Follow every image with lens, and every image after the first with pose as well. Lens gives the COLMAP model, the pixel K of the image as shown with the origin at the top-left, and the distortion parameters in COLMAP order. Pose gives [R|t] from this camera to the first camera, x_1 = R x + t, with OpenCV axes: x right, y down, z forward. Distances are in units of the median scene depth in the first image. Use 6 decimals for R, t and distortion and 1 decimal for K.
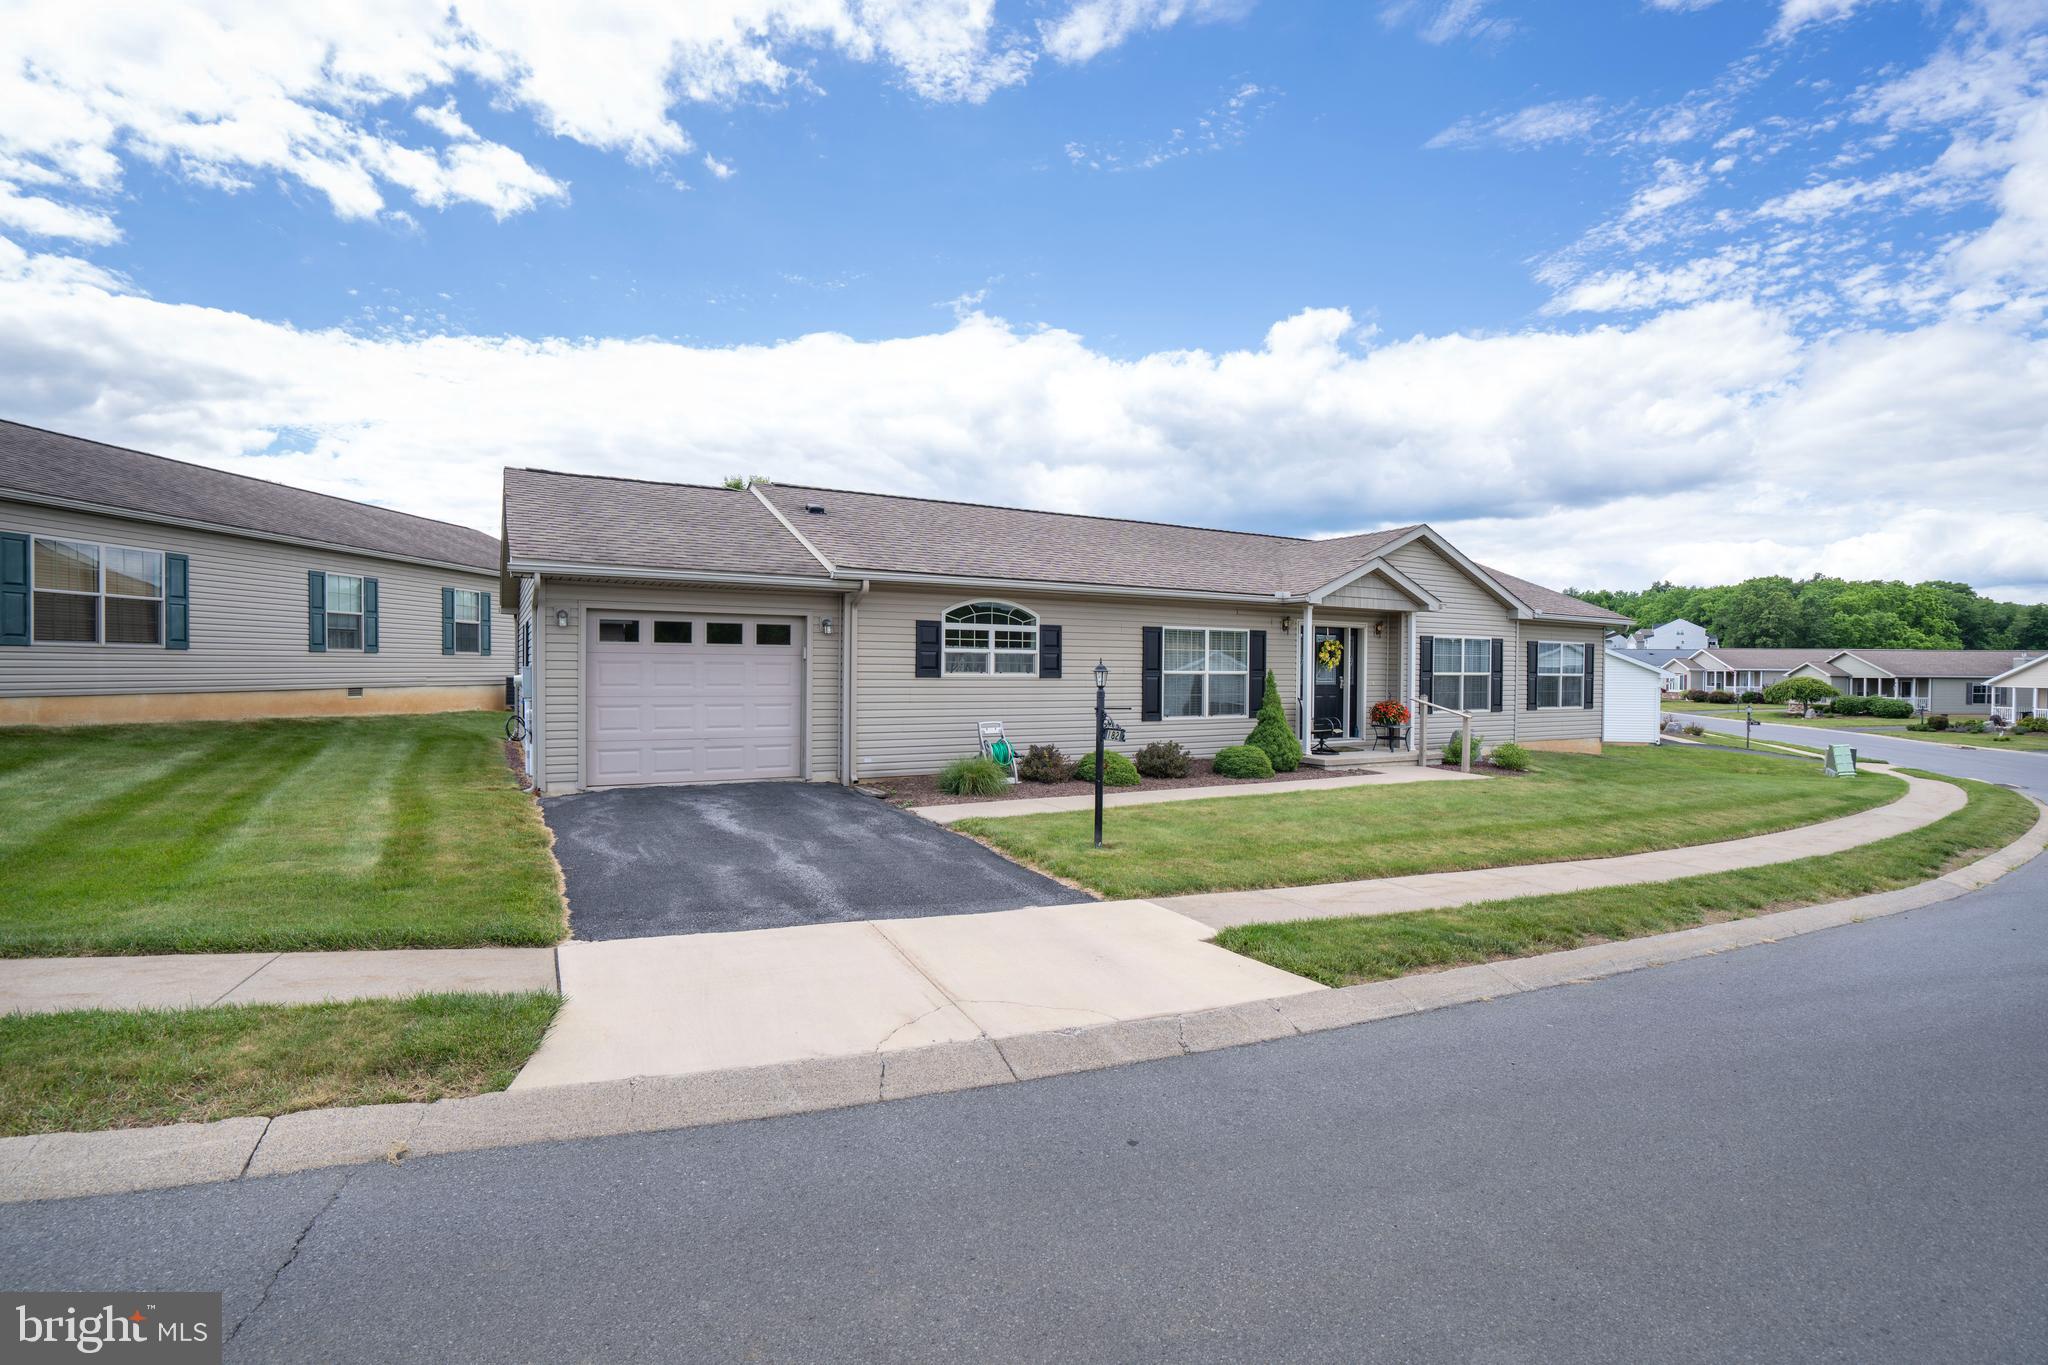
lens RADIAL K [[959.3, 0, 1138.5], [0, 959.3, 685.5], [0, 0, 1]] dist [-0.042940, 0.018365]
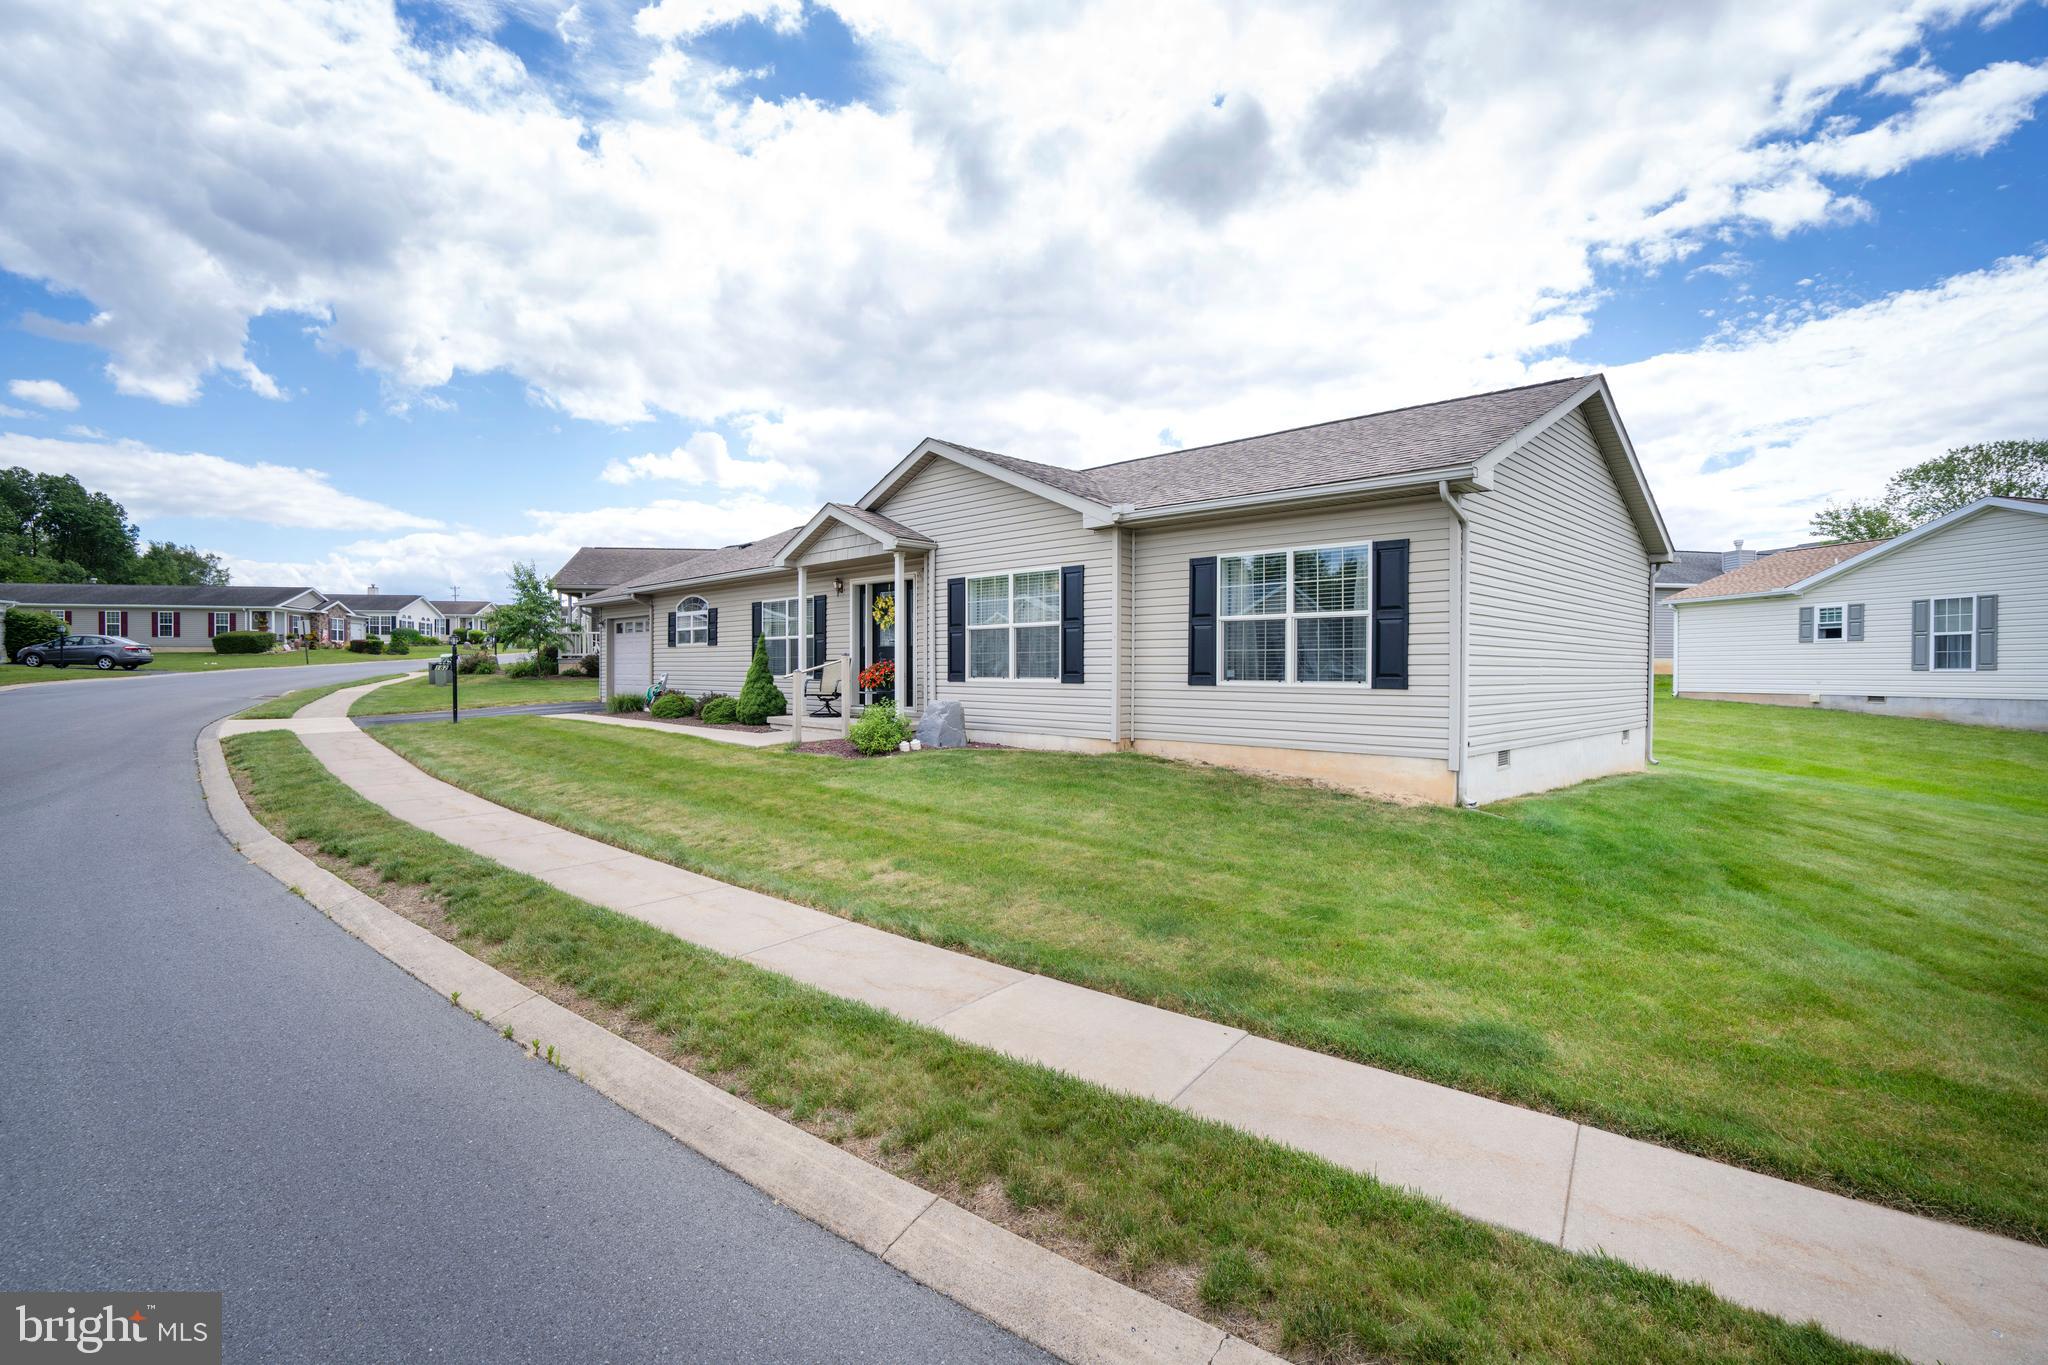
lens RADIAL K [[959.3, 0, 1138.5], [0, 959.3, 685.5], [0, 0, 1]] dist [-0.042940, 0.018365]
pose [[0.244989, 0.016245, -0.969390, 1.111506], [-0.001357, 0.999864, 0.016413, 0.021539], [0.969525, -0.002706, 0.244977, 0.980133]]
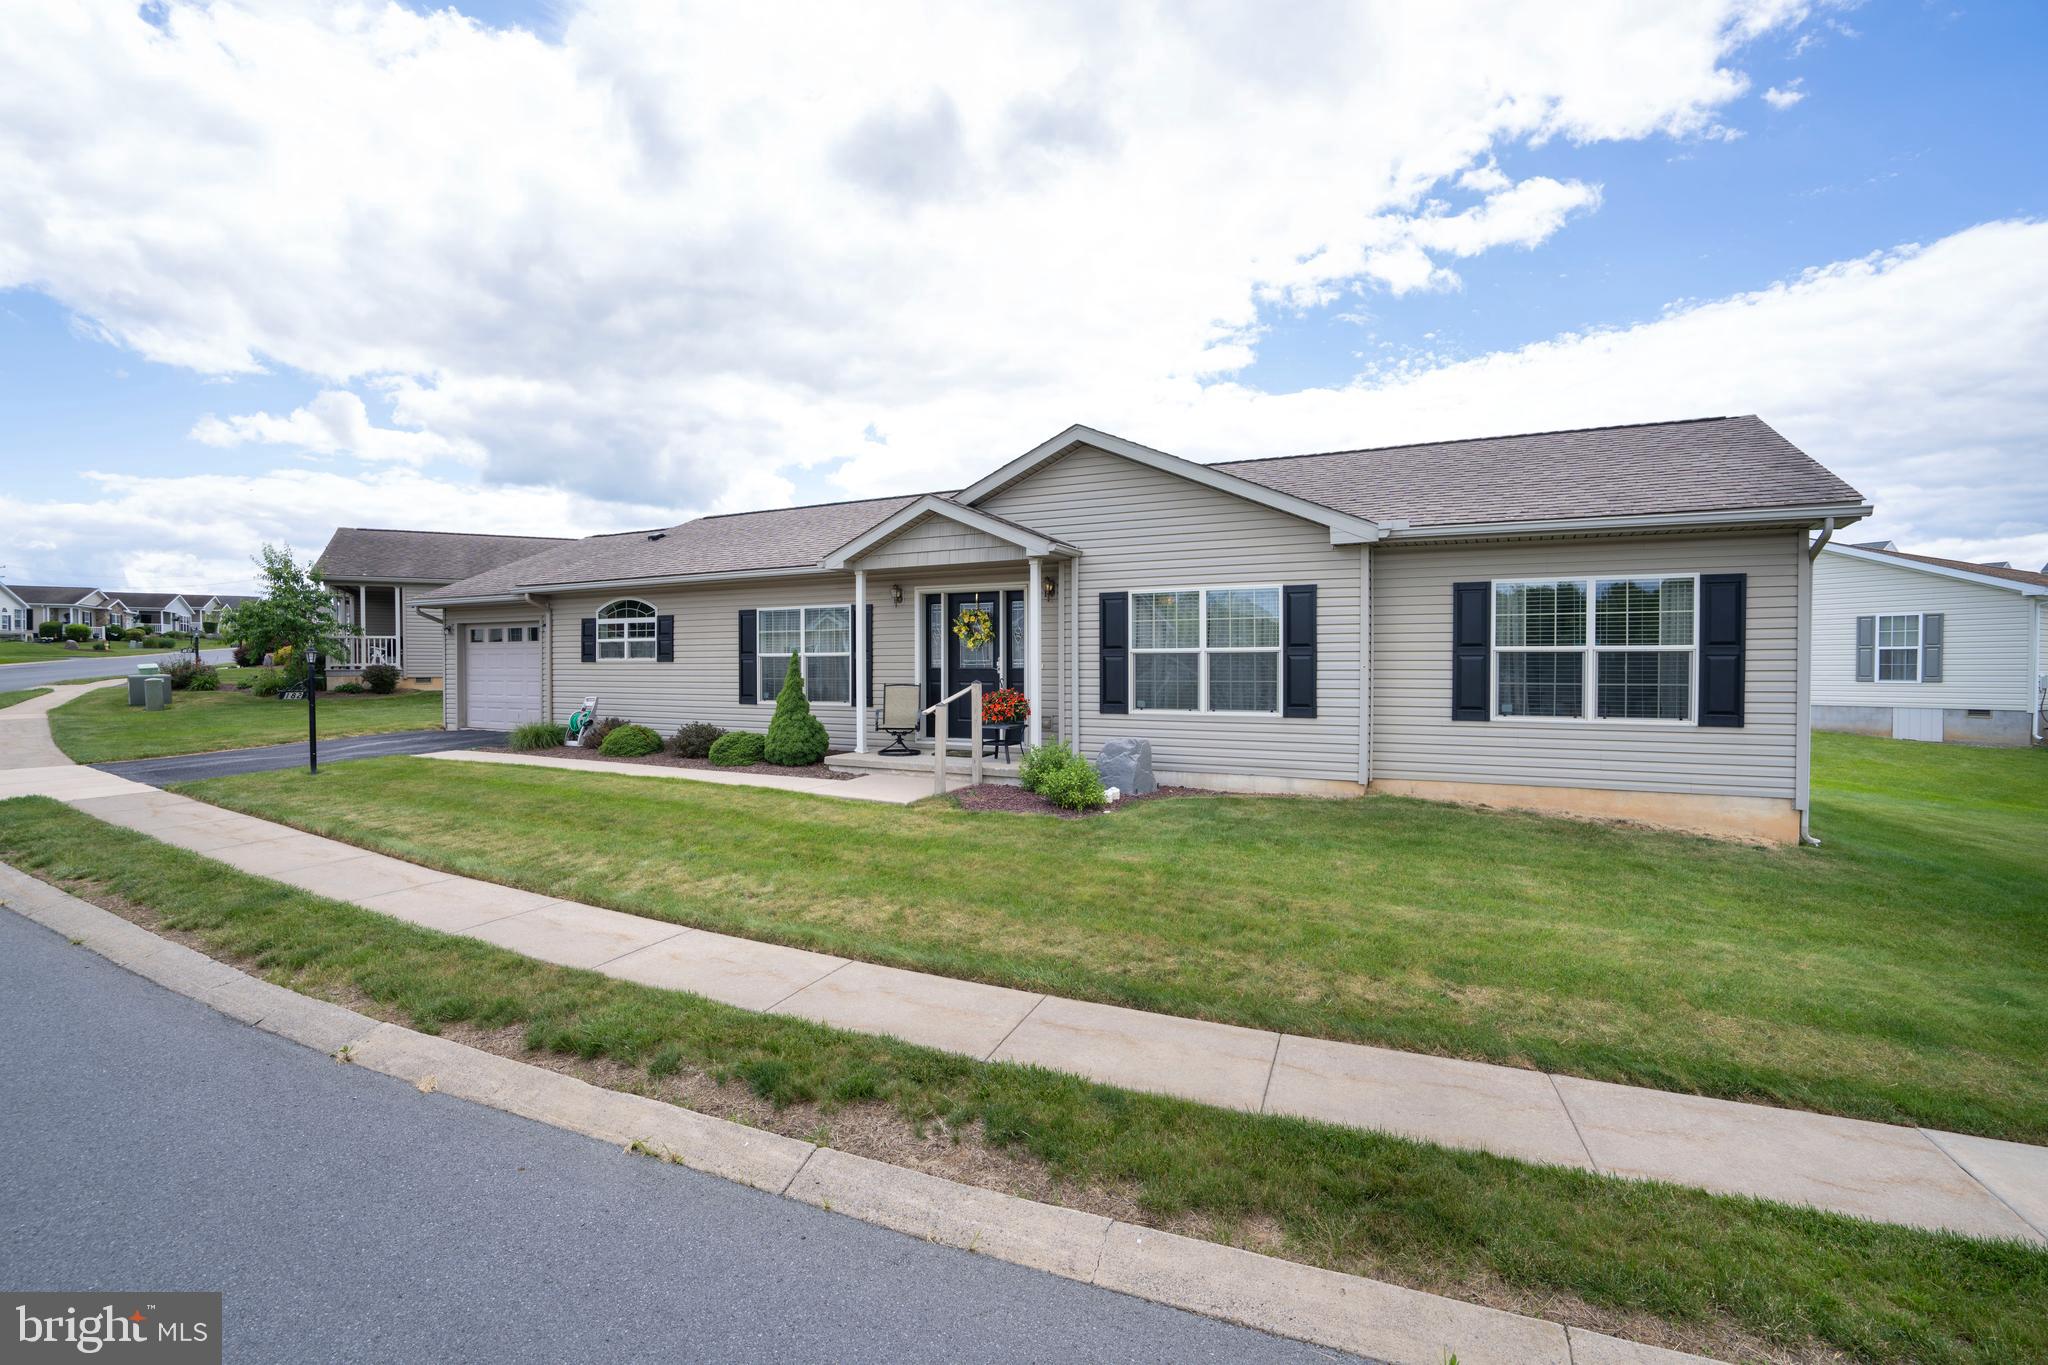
lens RADIAL K [[931.6, 0, 1097.7], [0, 931.6, 690.9], [0, 0, 1]] dist [-0.048165, 0.018271]
pose [[0.511793, 0.023580, -0.858785, 0.864252], [-0.000317, 0.999628, 0.027258, -0.002543], [0.859108, -0.013678, 0.511611, 0.680444]]
